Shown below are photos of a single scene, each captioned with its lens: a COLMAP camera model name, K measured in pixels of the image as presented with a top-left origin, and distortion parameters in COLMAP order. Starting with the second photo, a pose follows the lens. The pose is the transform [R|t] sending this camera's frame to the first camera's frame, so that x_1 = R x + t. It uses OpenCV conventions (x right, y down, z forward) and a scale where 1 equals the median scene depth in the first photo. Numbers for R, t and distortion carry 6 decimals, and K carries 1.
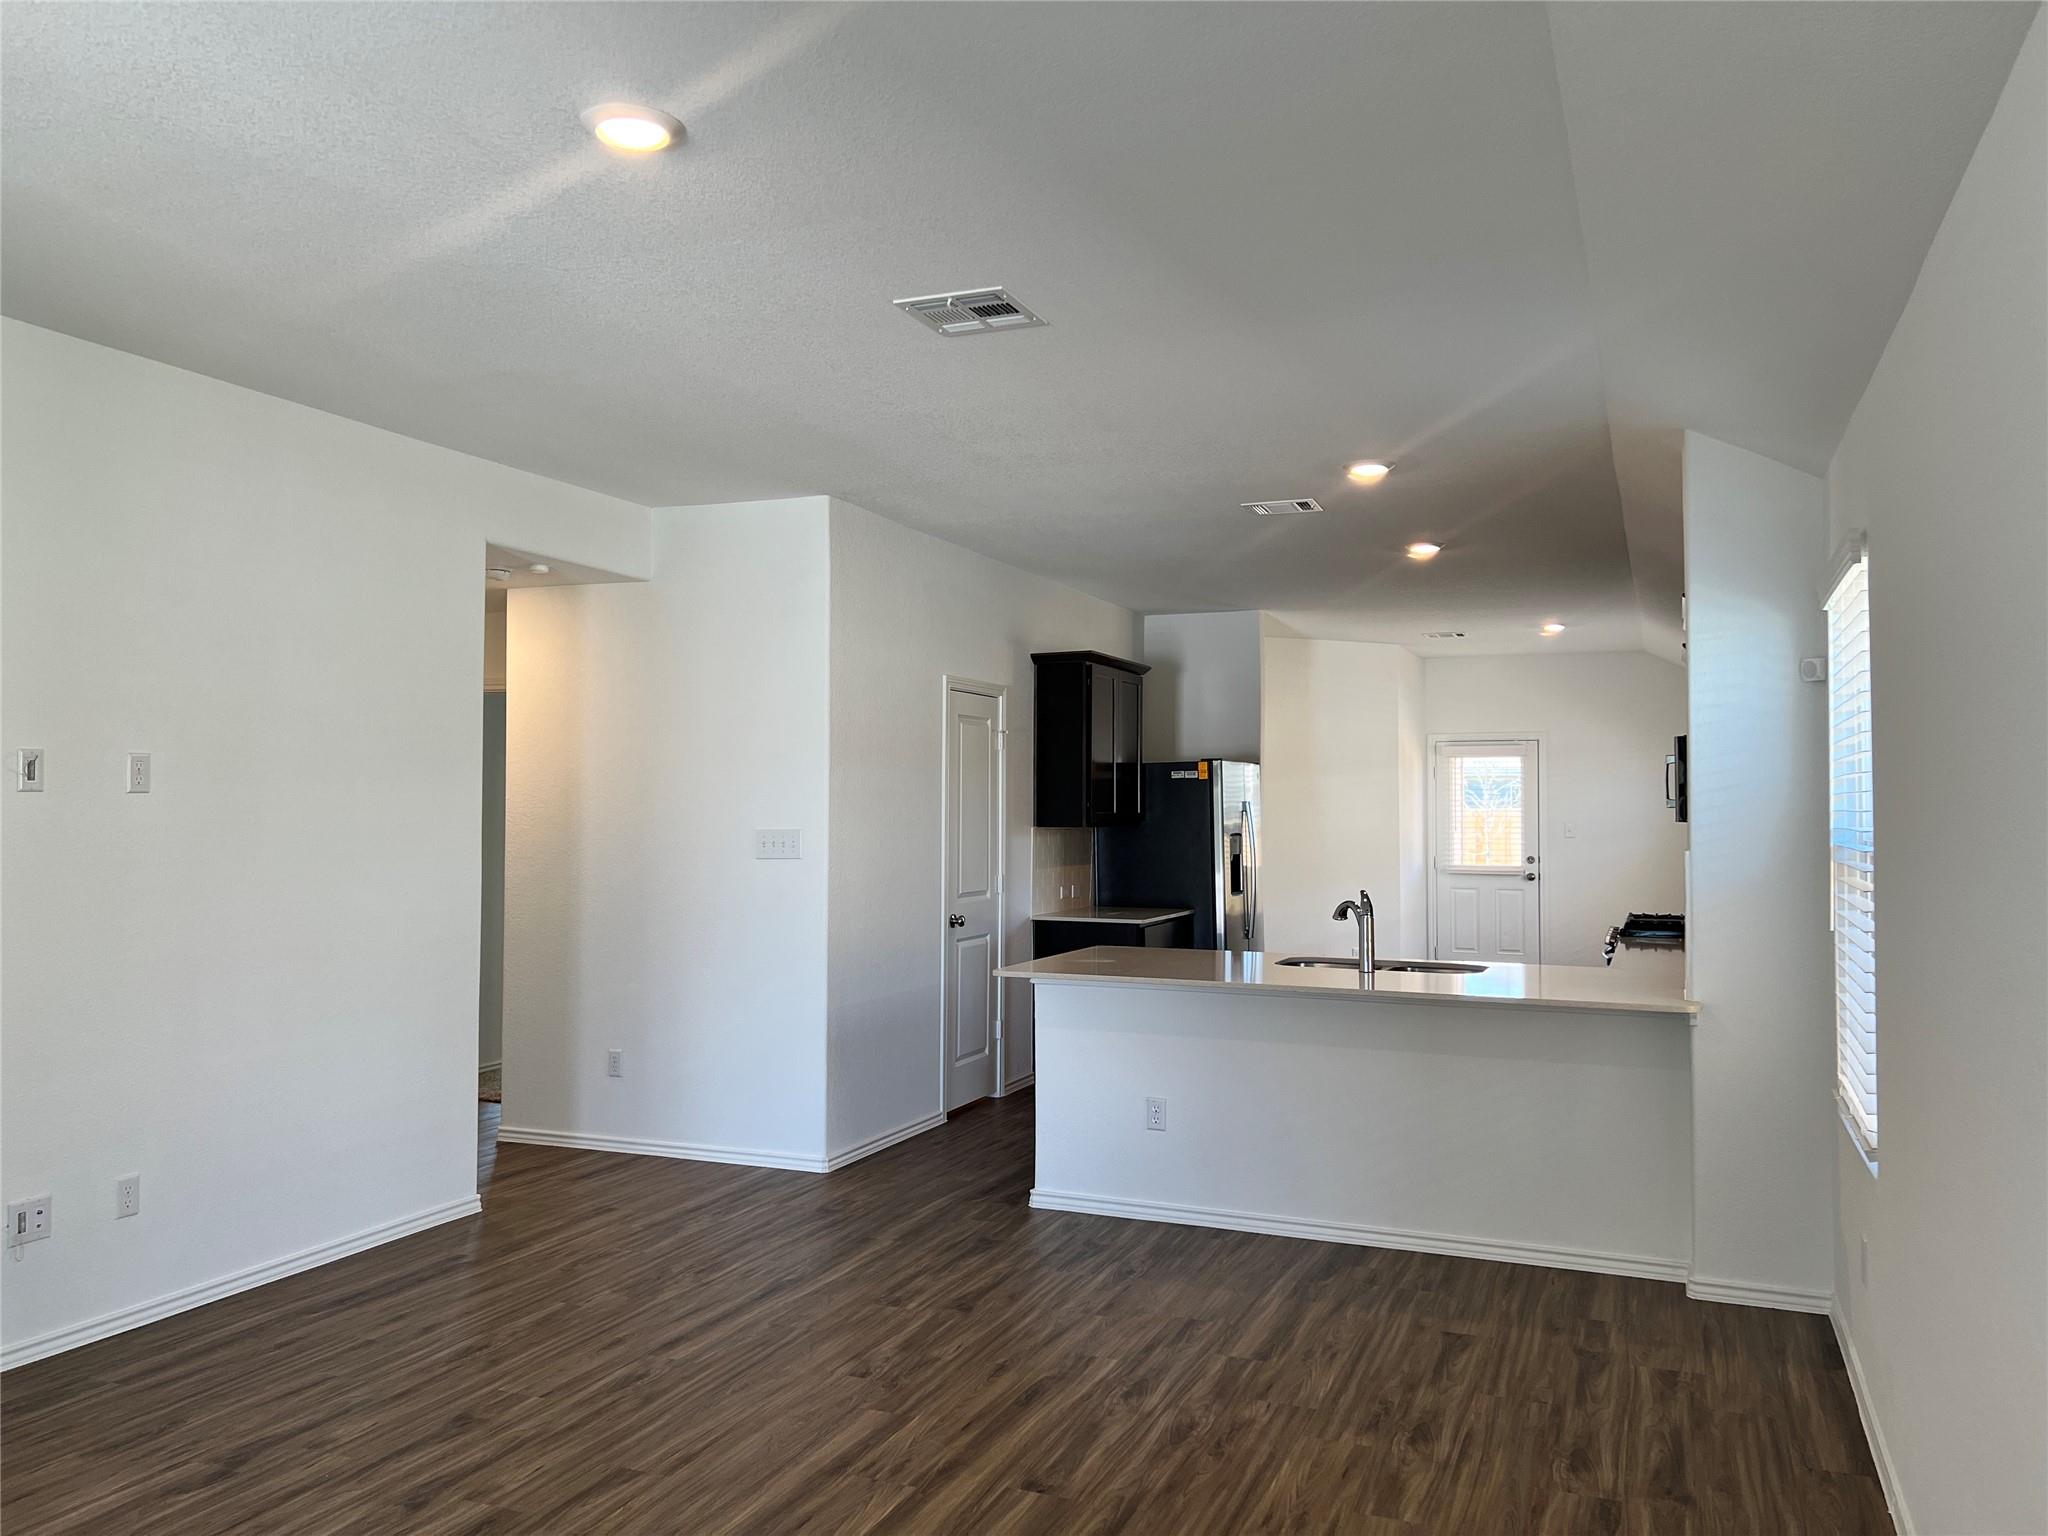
lens RADIAL K [[1548.3, 0, 1025.4], [0, 1548.3, 772.5], [0, 0, 1]] dist [0.043493, -0.021729]
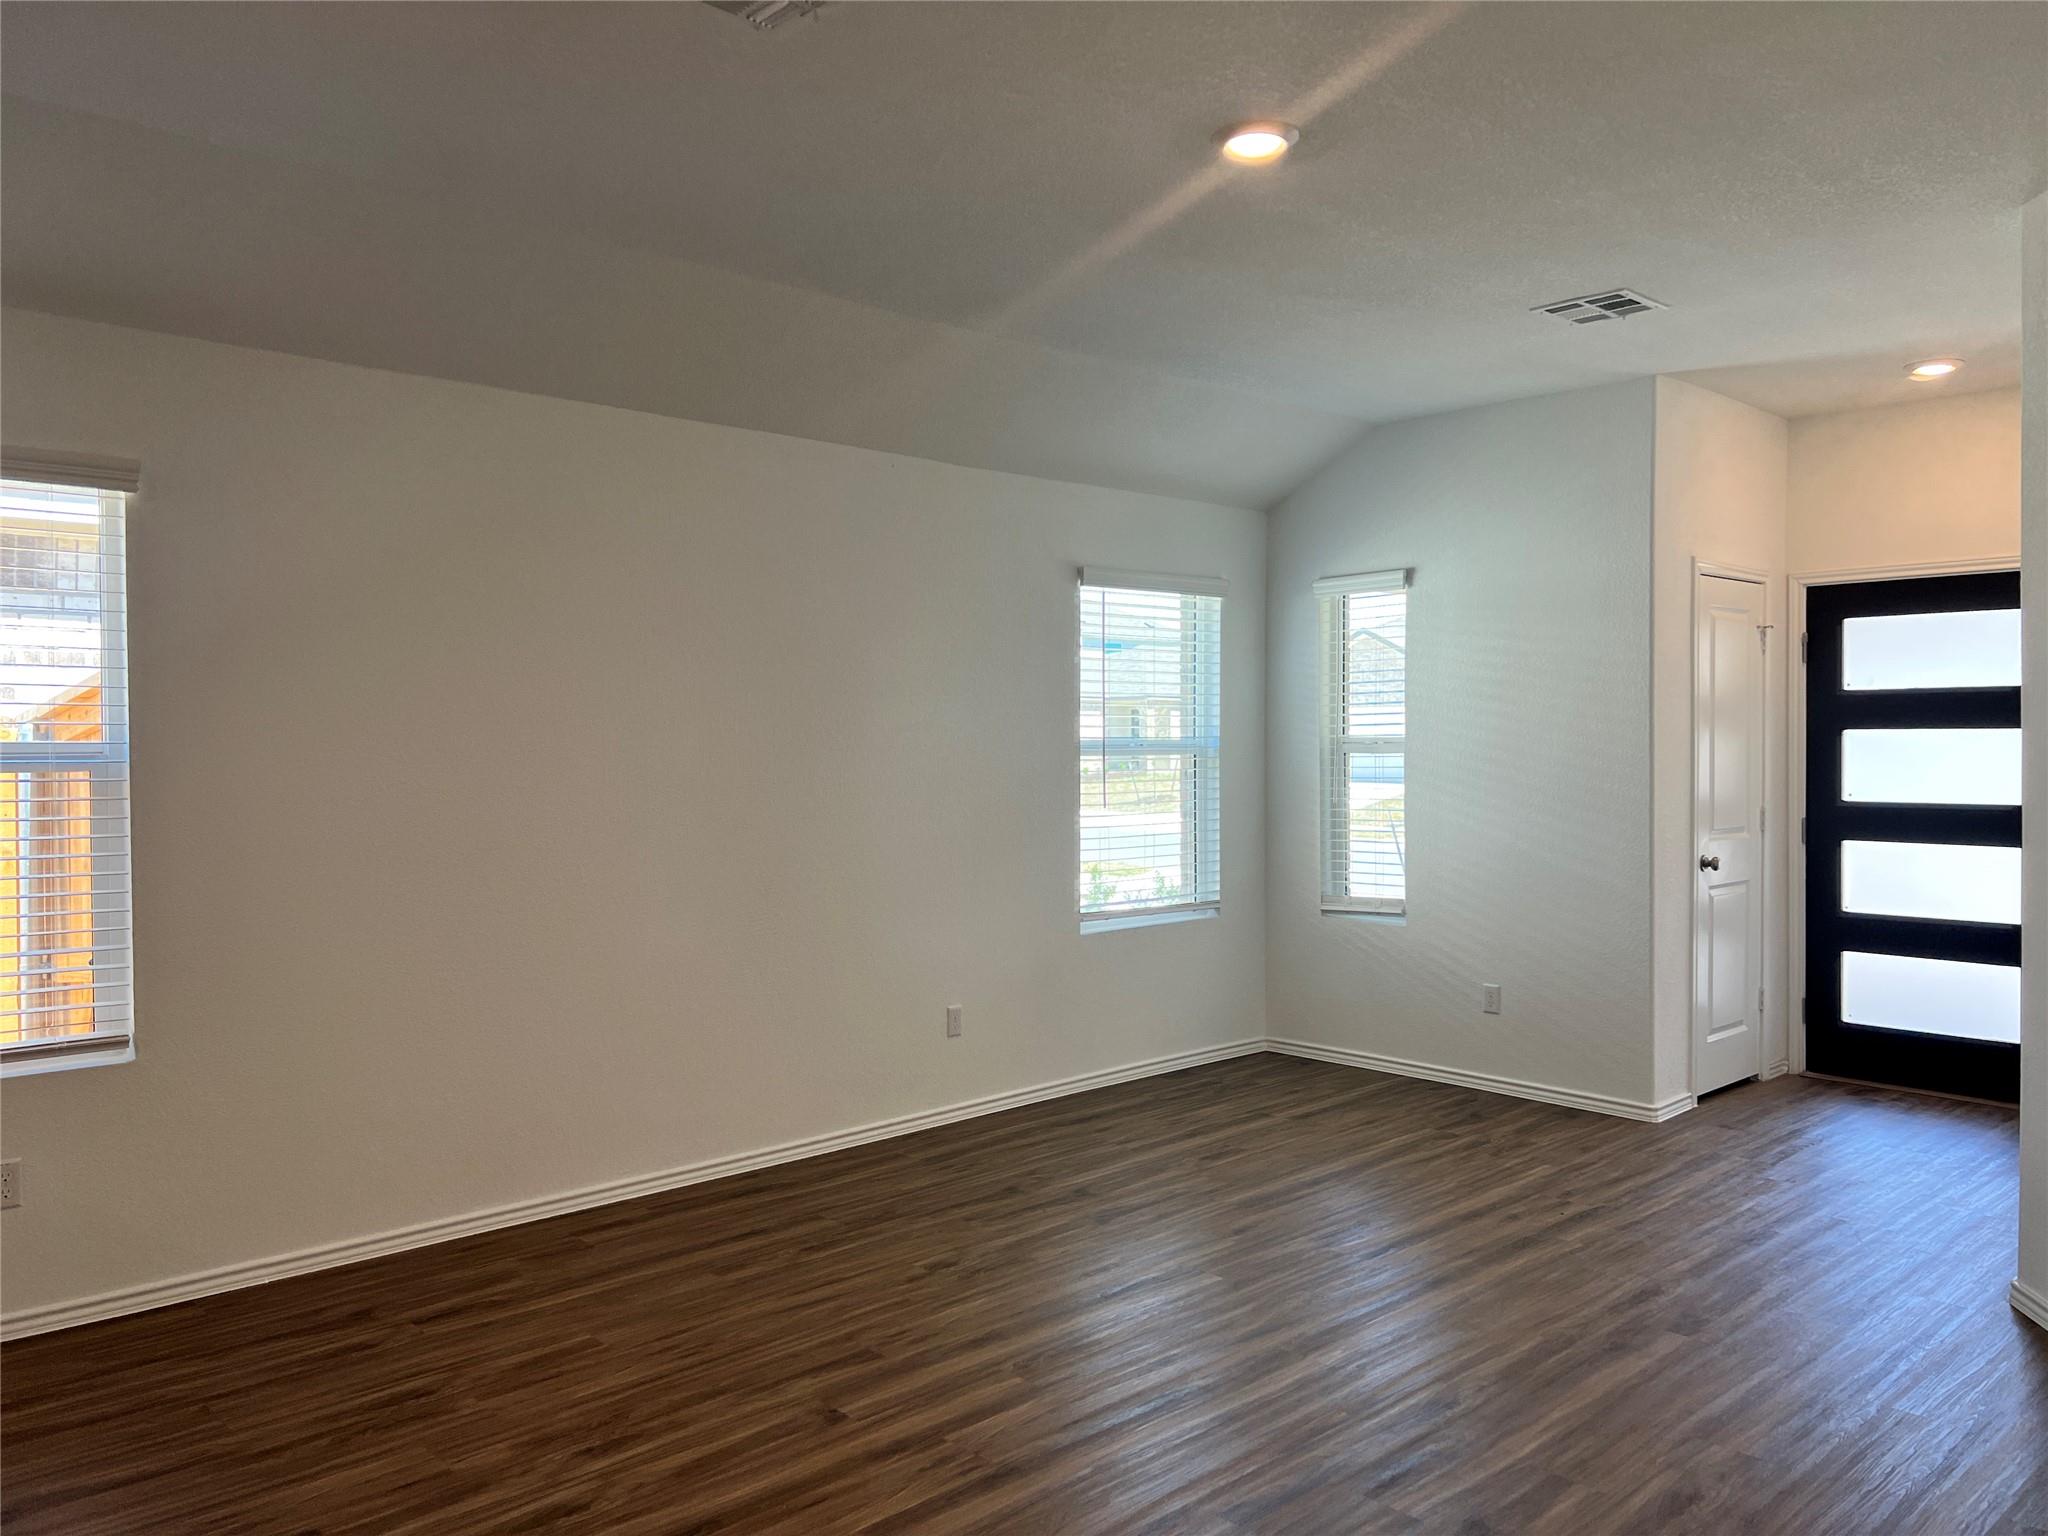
lens RADIAL K [[1548.3, 0, 1021.2], [0, 1548.3, 763.7], [0, 0, 1]] dist [0.043493, -0.021729]
pose [[-0.914713, -0.009453, 0.403993, -0.473124], [-0.015759, 0.999800, -0.012287, 0.055188], [-0.403797, -0.017606, -0.914679, 1.777697]]
